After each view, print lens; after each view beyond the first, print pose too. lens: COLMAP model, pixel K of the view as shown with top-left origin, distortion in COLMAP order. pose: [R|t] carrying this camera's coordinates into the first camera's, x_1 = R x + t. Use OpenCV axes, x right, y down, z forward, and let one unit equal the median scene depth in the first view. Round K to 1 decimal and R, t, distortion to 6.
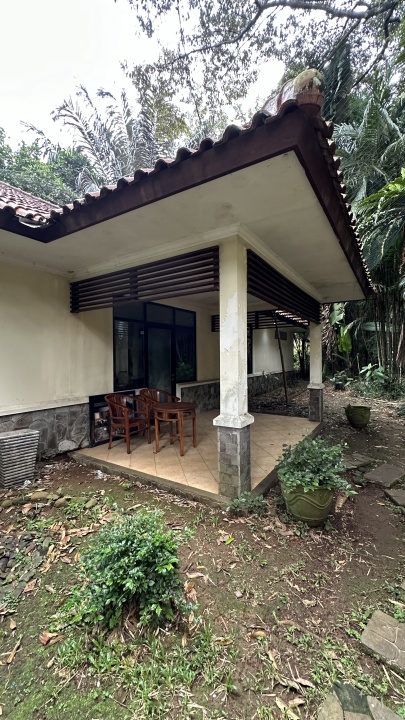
lens RADIAL K [[288.5, 0, 202.0], [0, 288.5, 359.7], [0, 0, 1]] dist [0.001966, -0.000026]
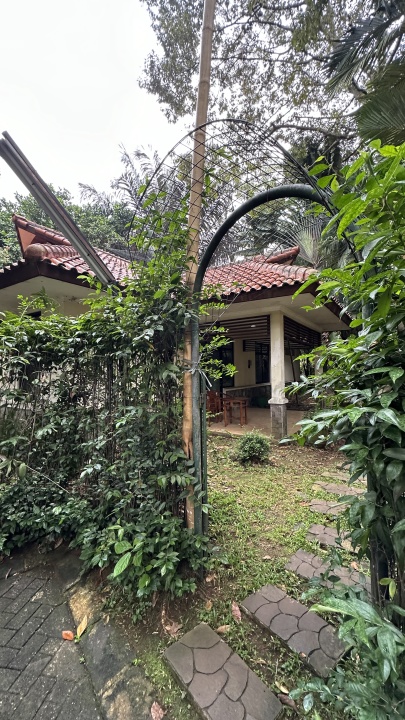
lens RADIAL K [[288.5, 0, 202.9], [0, 288.5, 361.3], [0, 0, 1]] dist [0.001966, -0.000026]
pose [[0.999974, -0.005805, -0.004273, -0.160476], [0.005633, 0.999218, -0.039146, 0.003664], [0.004497, 0.039121, 0.999224, -0.400687]]
